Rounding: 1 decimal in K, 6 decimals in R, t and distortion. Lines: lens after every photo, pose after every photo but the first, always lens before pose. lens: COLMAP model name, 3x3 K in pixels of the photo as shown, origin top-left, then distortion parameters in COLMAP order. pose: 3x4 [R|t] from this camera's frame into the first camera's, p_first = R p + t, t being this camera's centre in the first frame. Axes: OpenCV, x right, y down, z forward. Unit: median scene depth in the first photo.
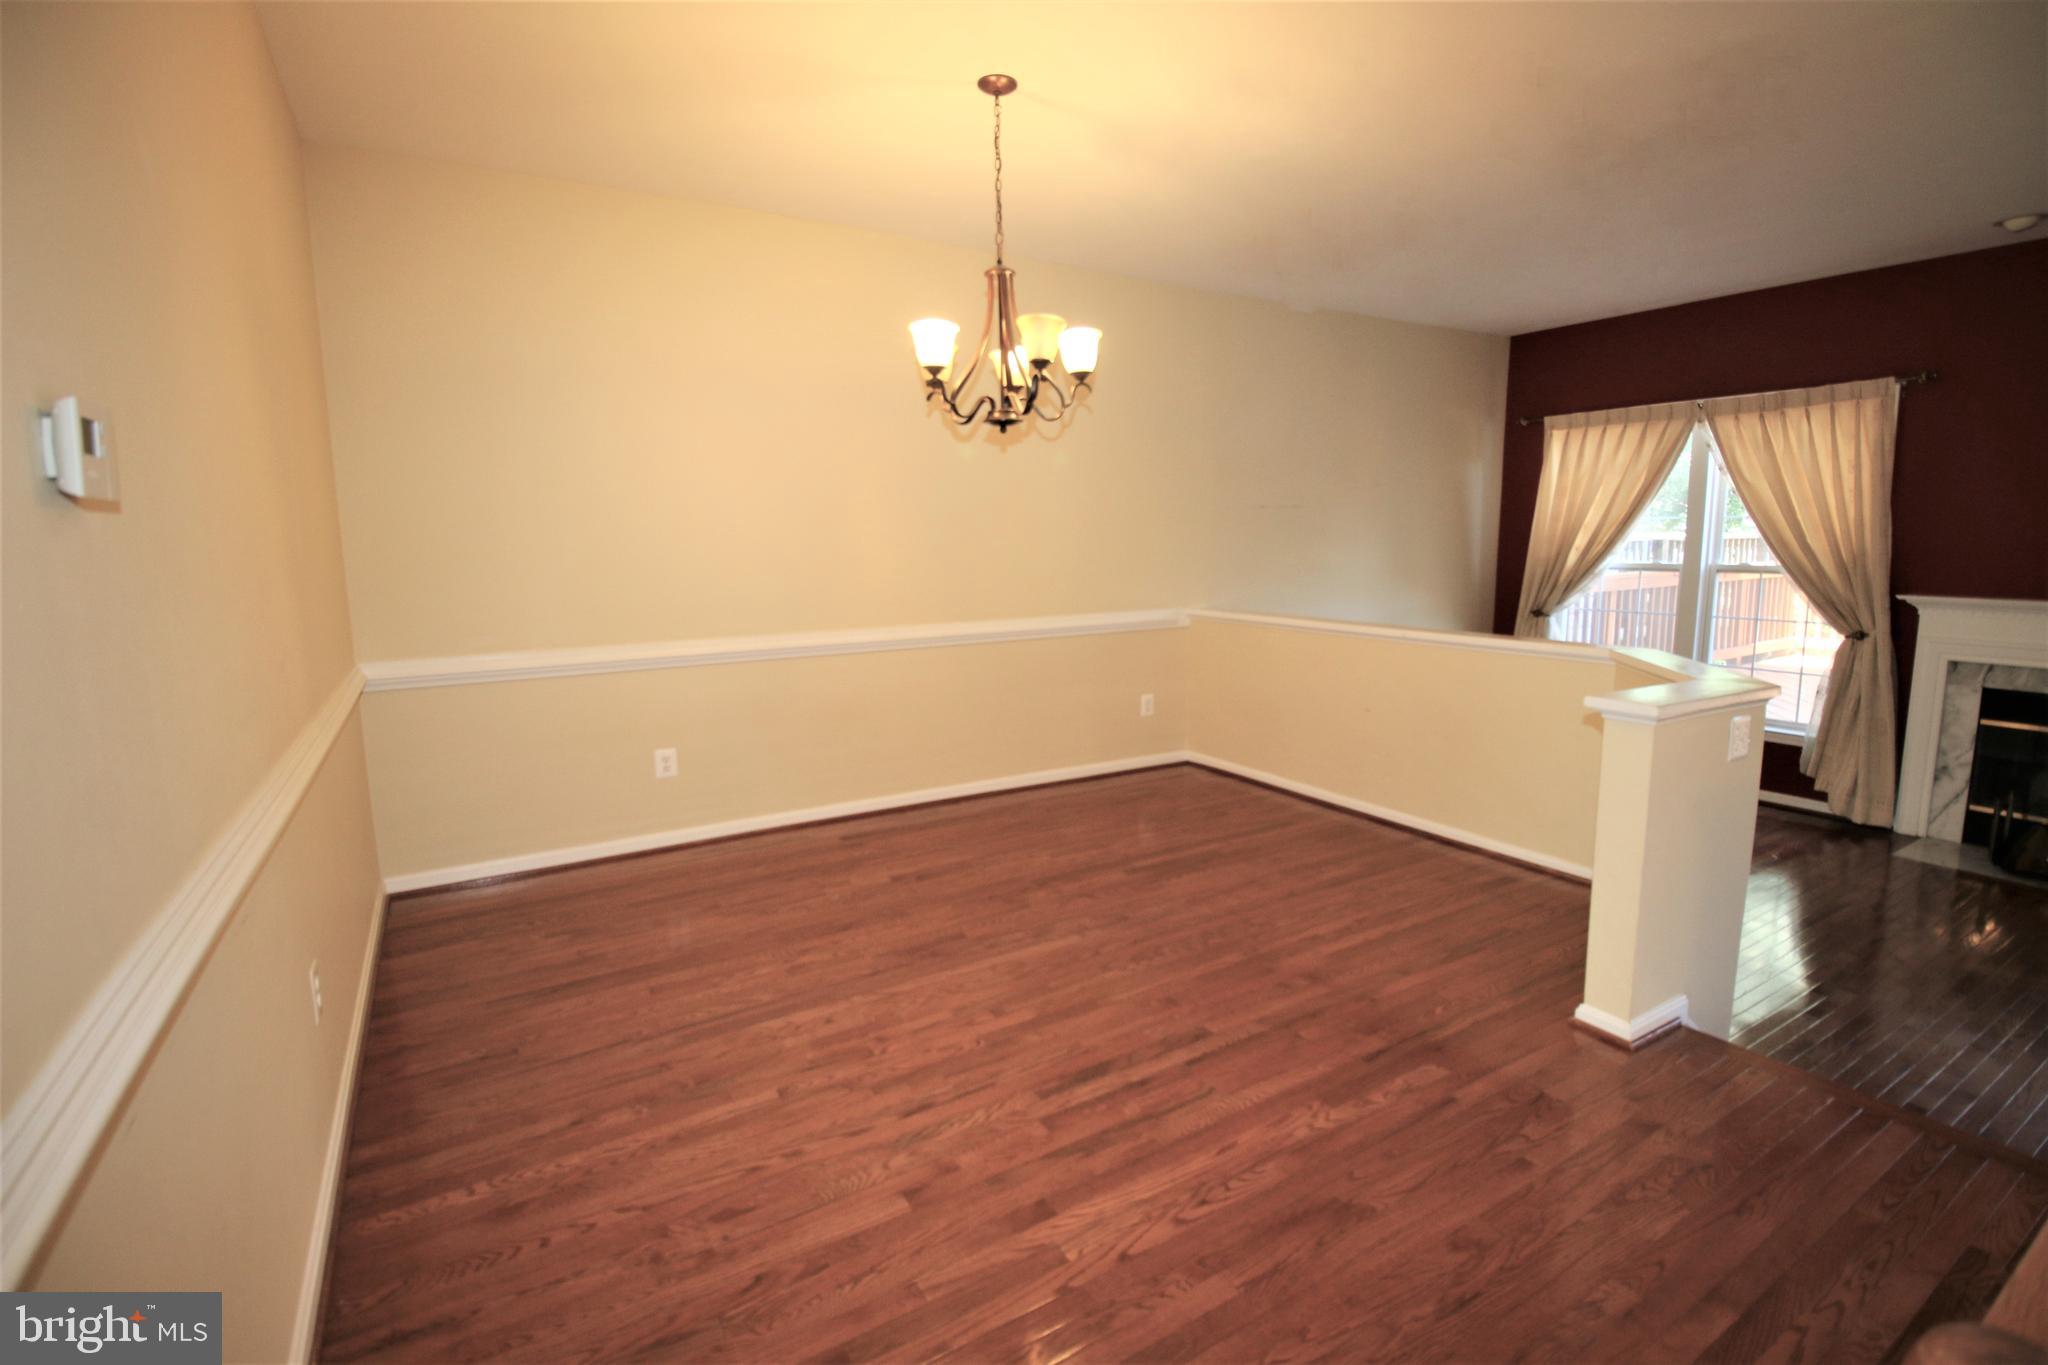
lens RADIAL K [[949.2, 0, 1032.4], [0, 949.2, 661.5], [0, 0, 1]] dist [0.001390, -0.014510]
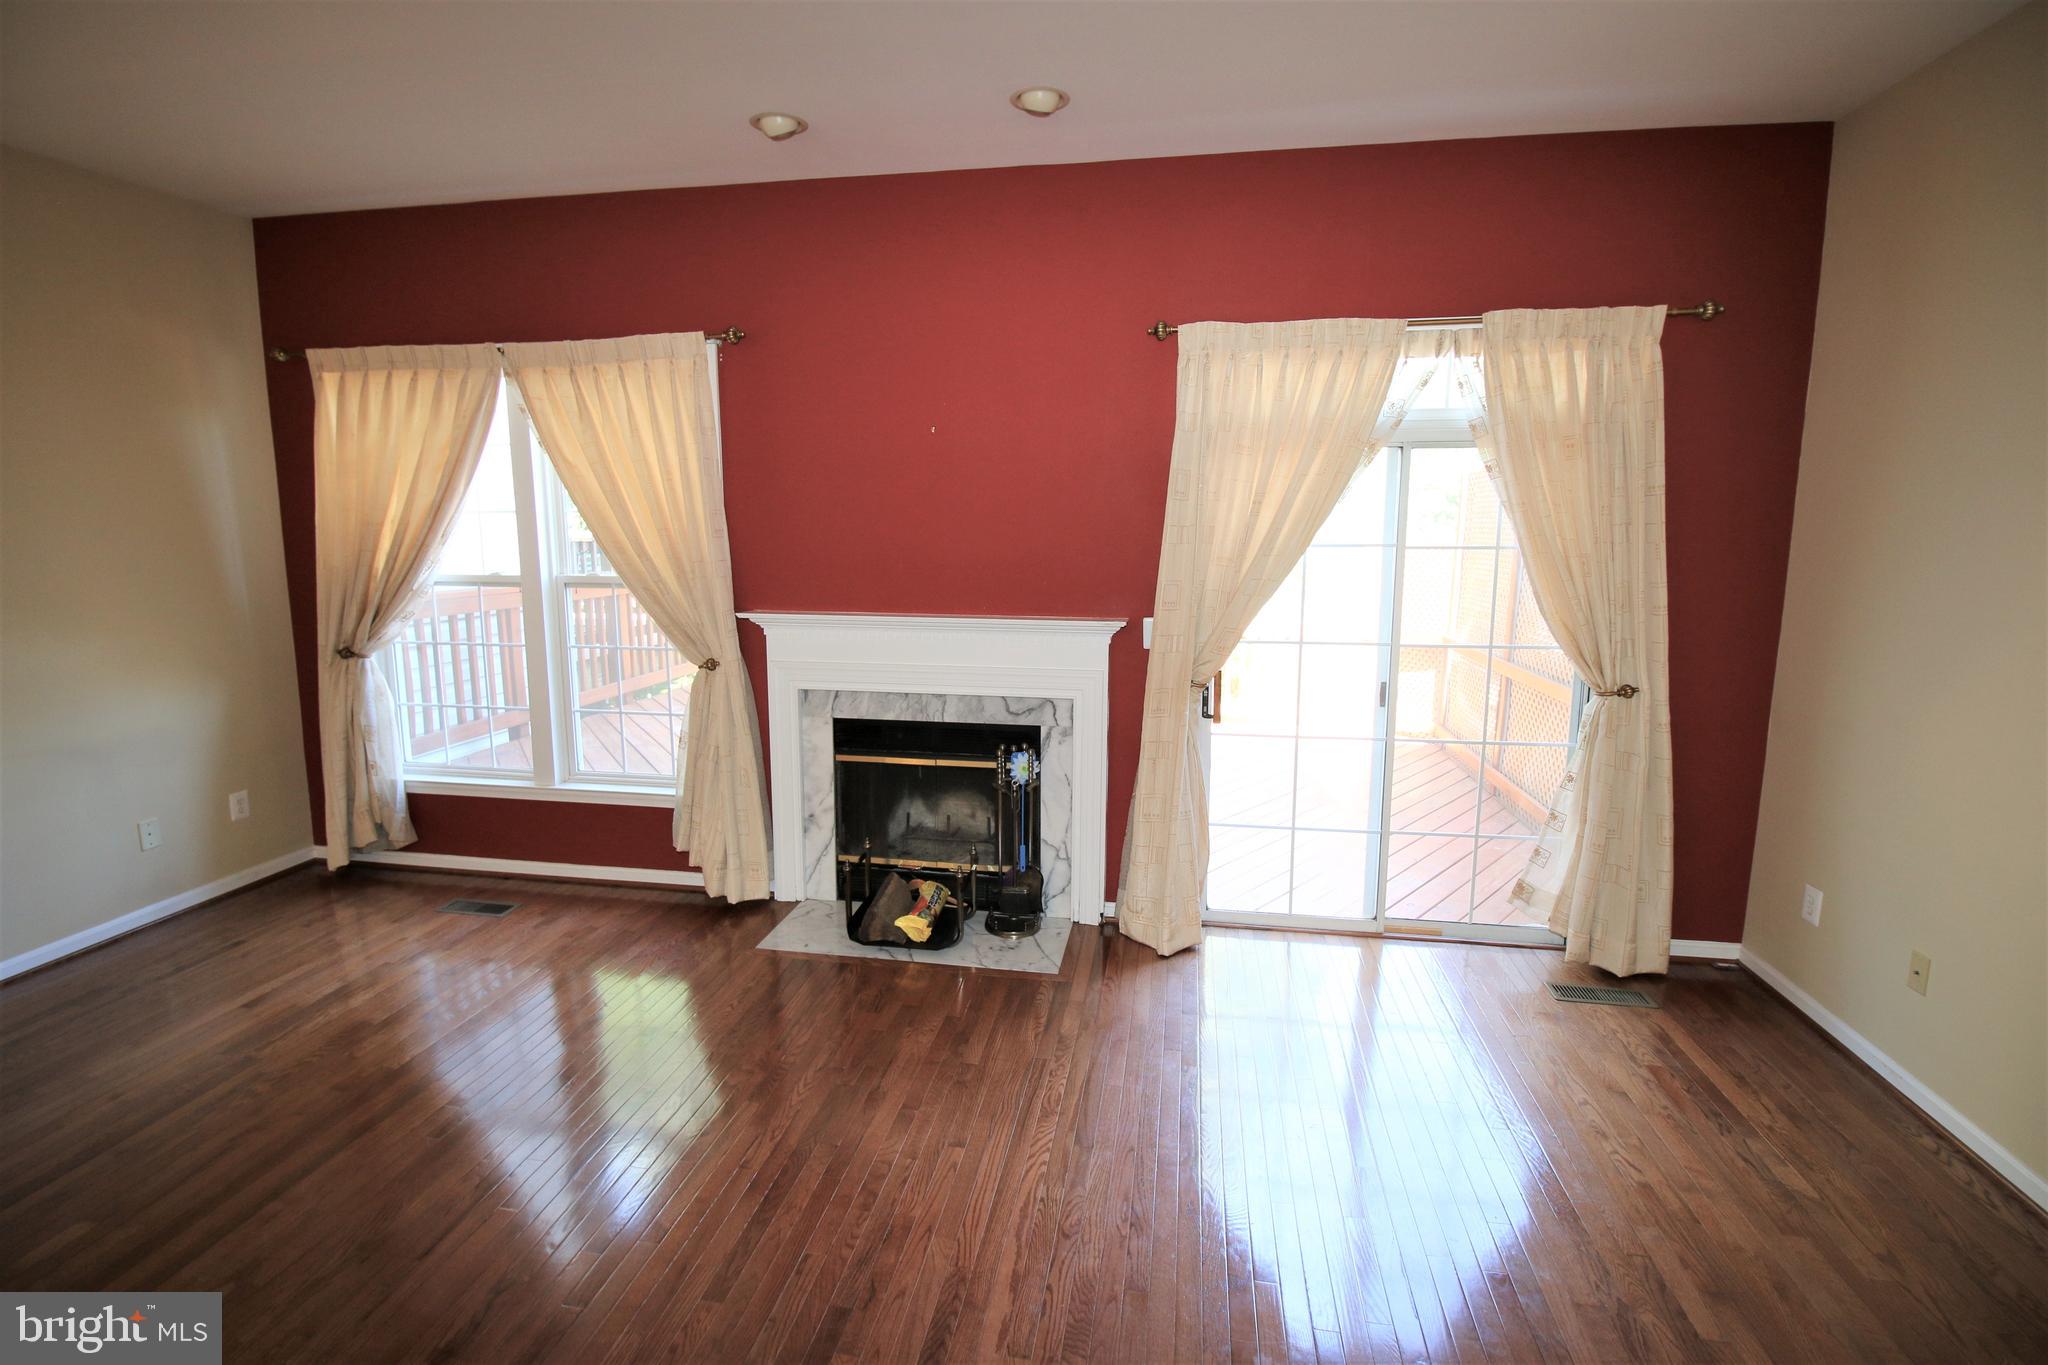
lens RADIAL K [[949.2, 0, 1032.4], [0, 949.2, 661.5], [0, 0, 1]] dist [0.001390, -0.014510]
pose [[0.661729, -0.093131, 0.743936, 0.467349], [0.088745, 0.995009, 0.045624, -0.042984], [-0.744472, 0.035830, 0.666691, 0.273344]]
